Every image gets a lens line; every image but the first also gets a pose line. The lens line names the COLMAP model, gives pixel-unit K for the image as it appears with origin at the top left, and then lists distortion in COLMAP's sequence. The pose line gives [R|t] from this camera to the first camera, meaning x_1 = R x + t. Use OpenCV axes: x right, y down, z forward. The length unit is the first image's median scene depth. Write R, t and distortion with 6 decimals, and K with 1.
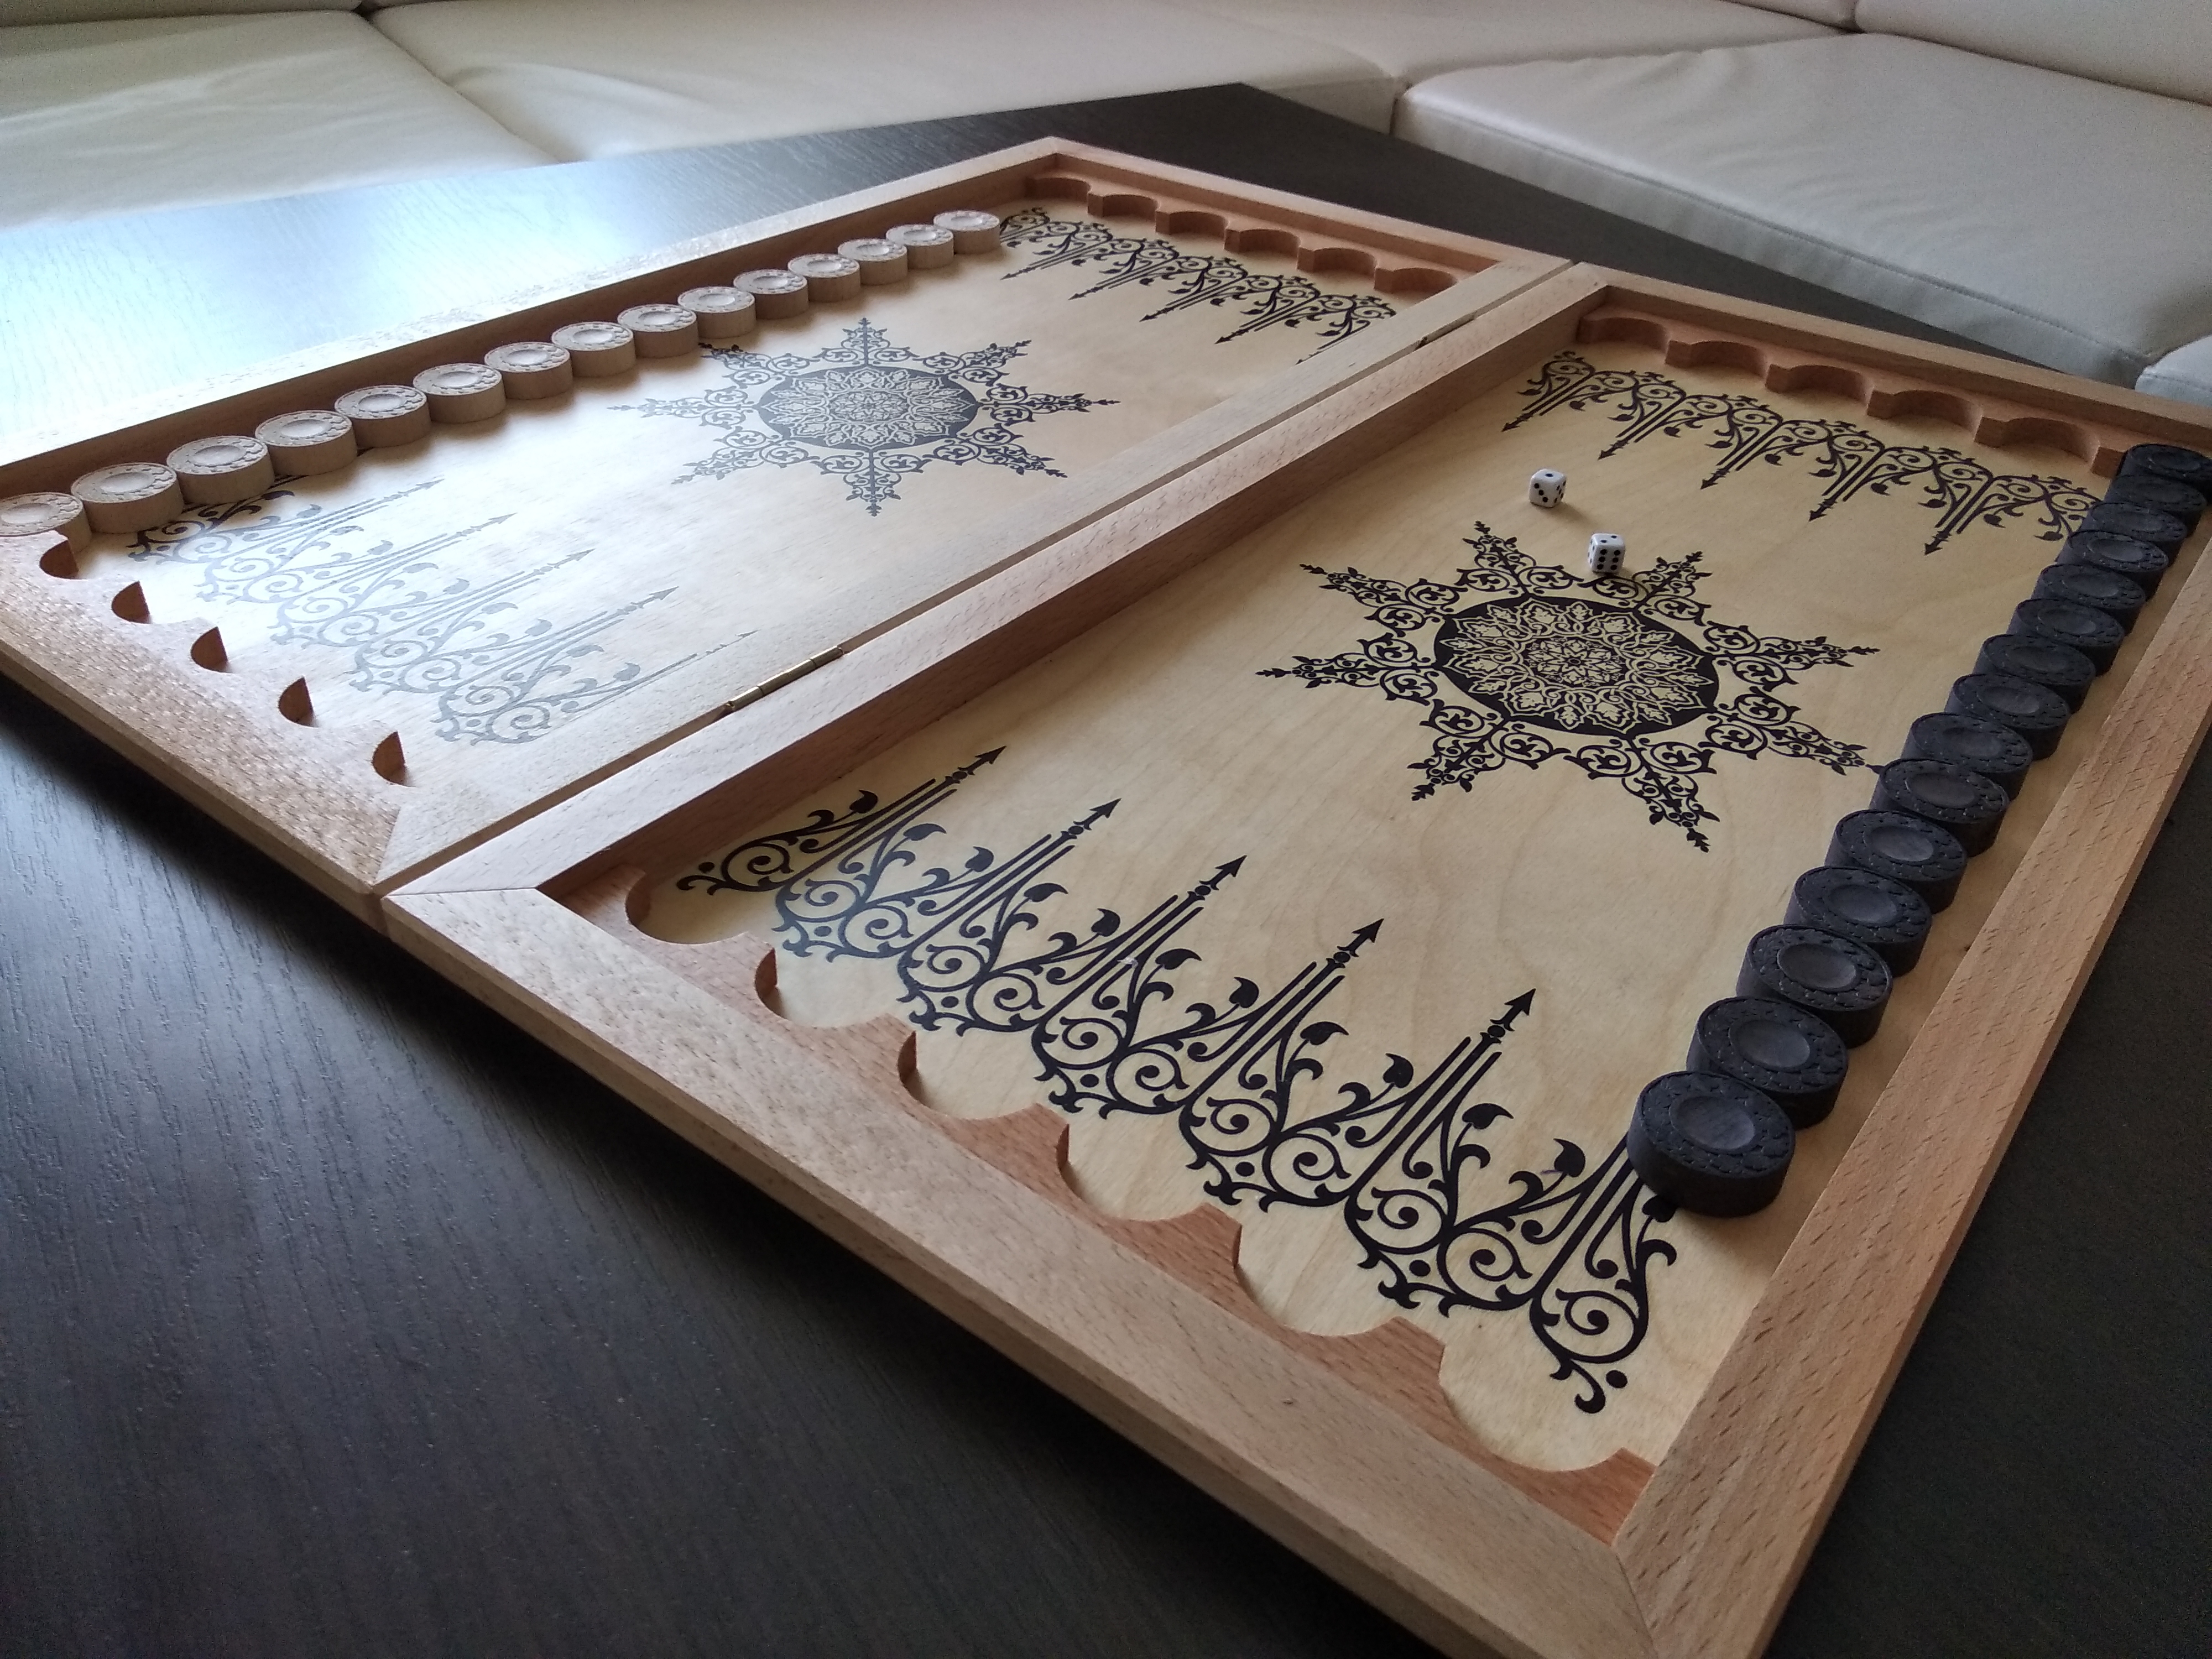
lens RADIAL K [[1700.4, 0, 1058.9], [0, 1700.4, 851.7], [0, 0, 1]] dist [0.044759, -0.084558]
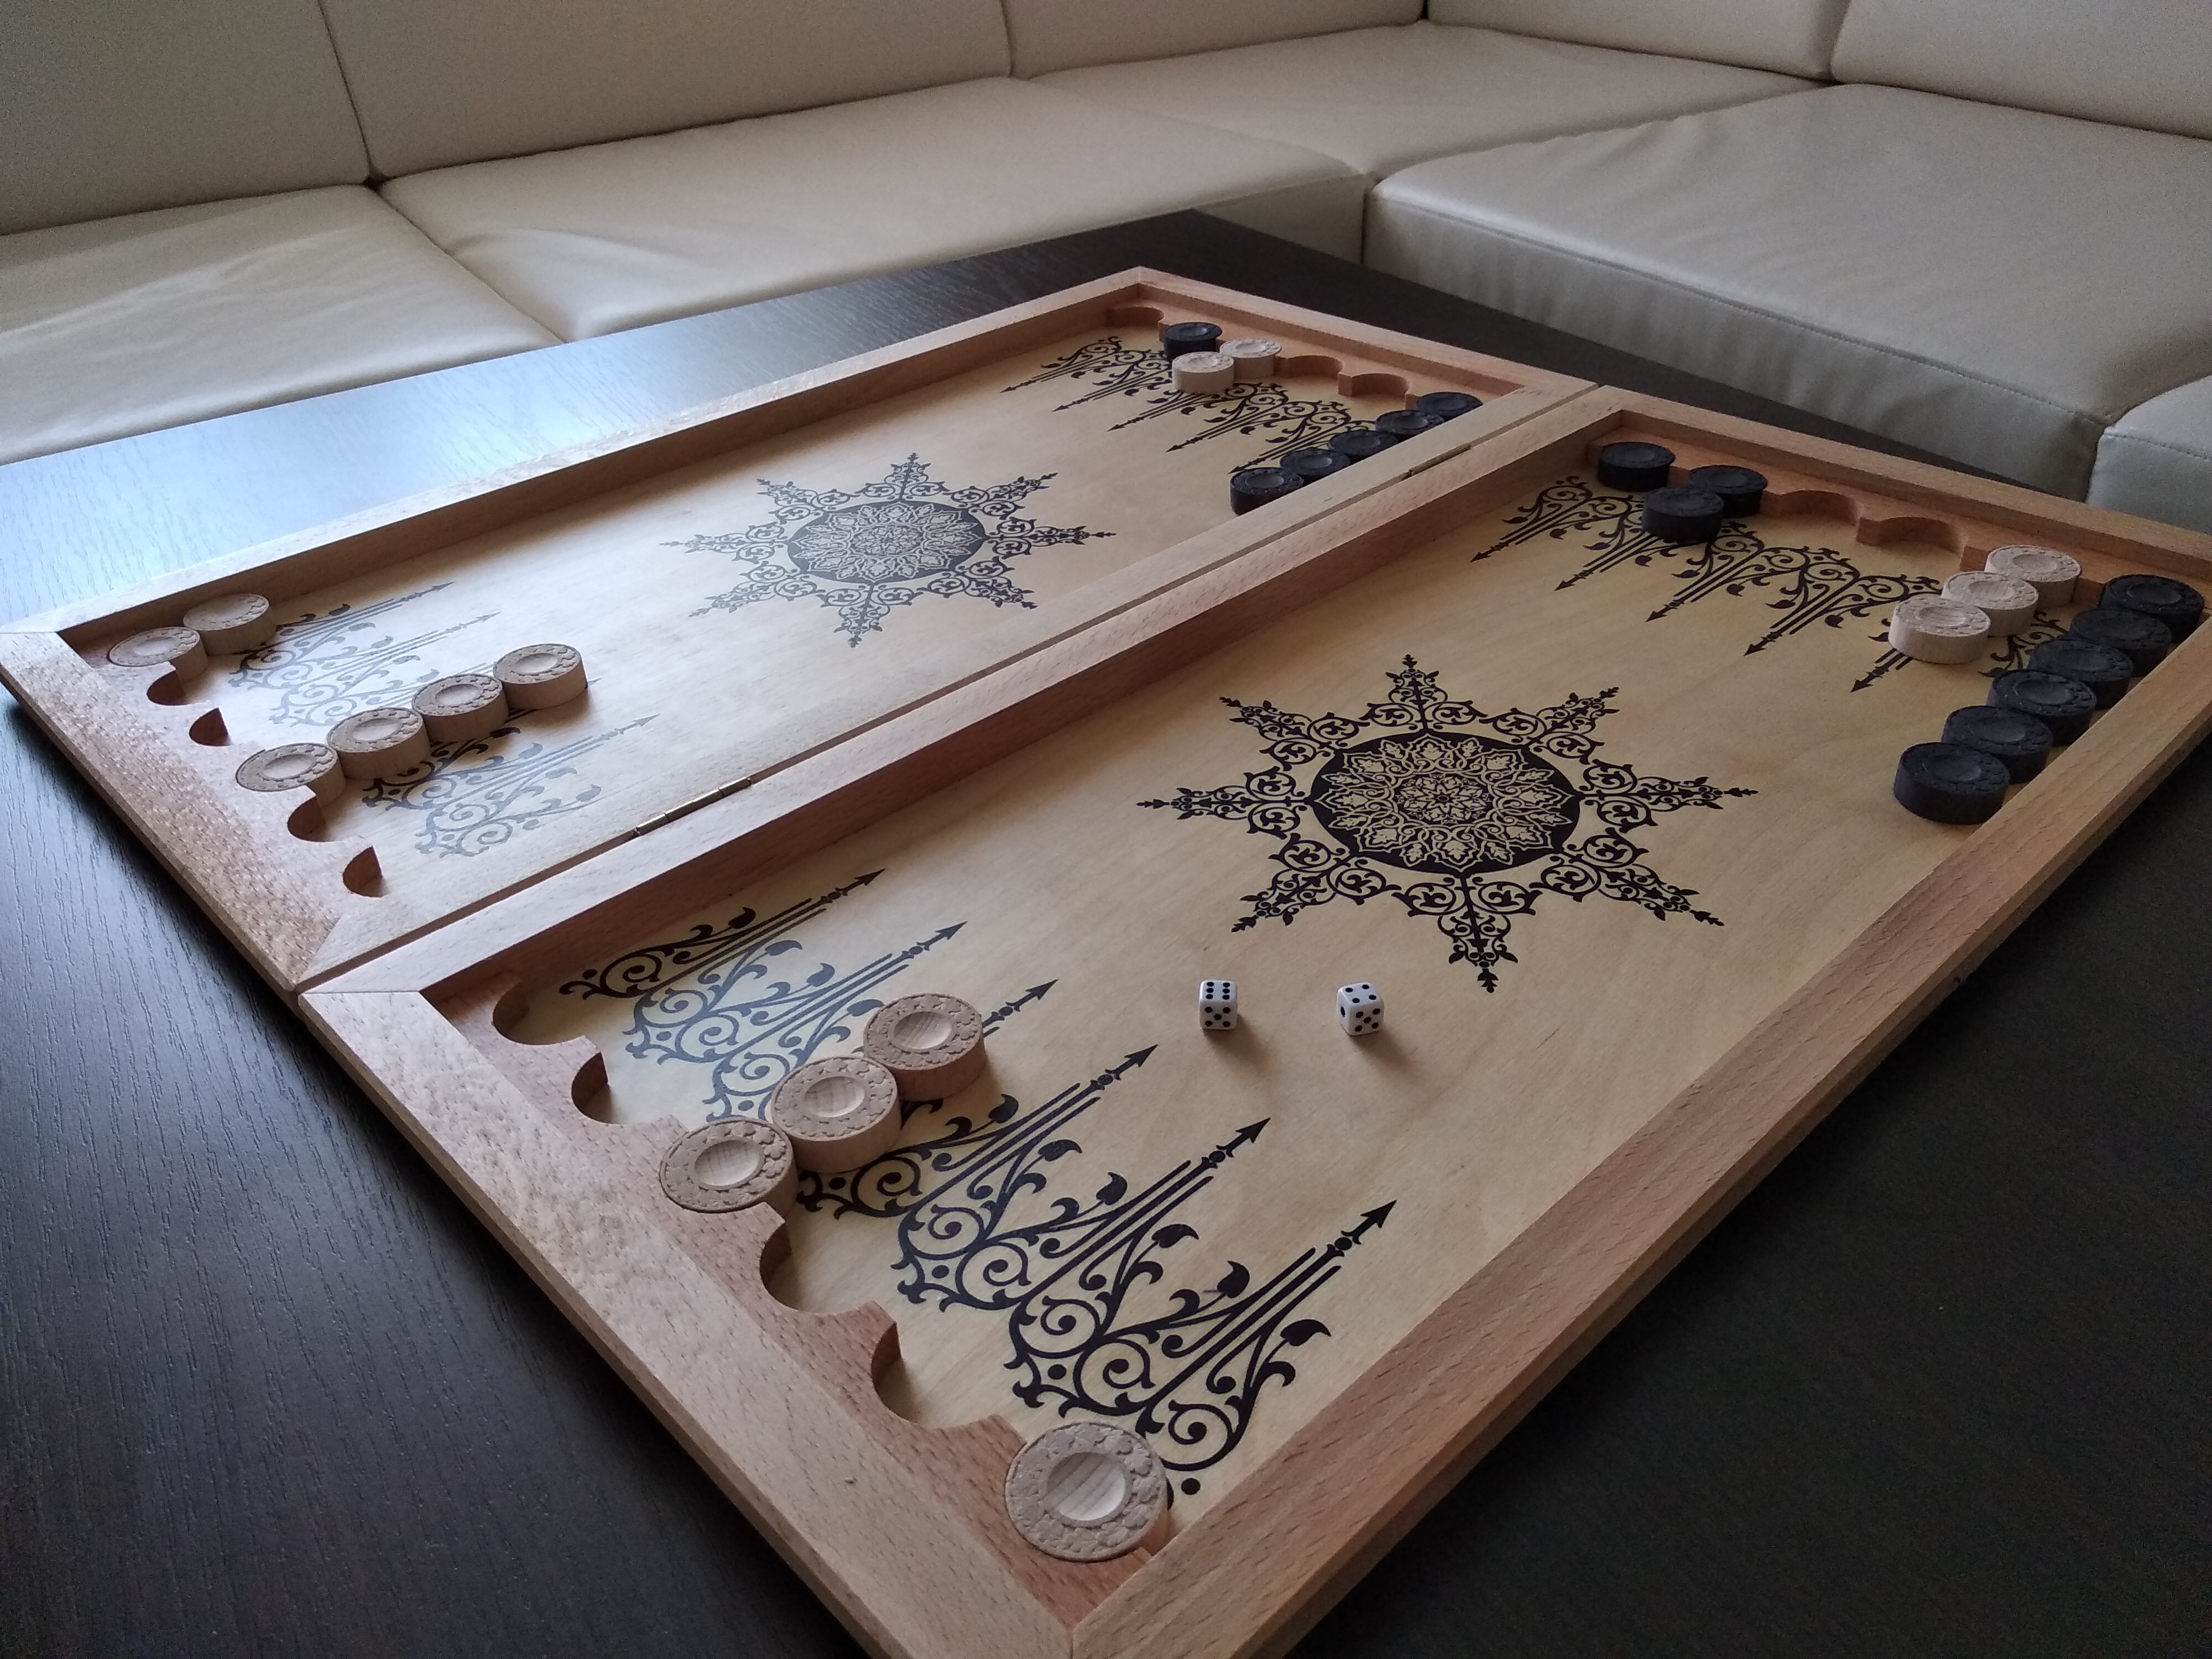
lens RADIAL K [[1700.4, 0, 1092.0], [0, 1700.4, 837.9], [0, 0, 1]] dist [0.044759, -0.084558]
pose [[0.985386, 0.025243, -0.168457, 0.283847], [-0.030779, 0.999066, -0.030332, -0.051425], [0.167534, 0.035074, 0.985242, -0.082494]]
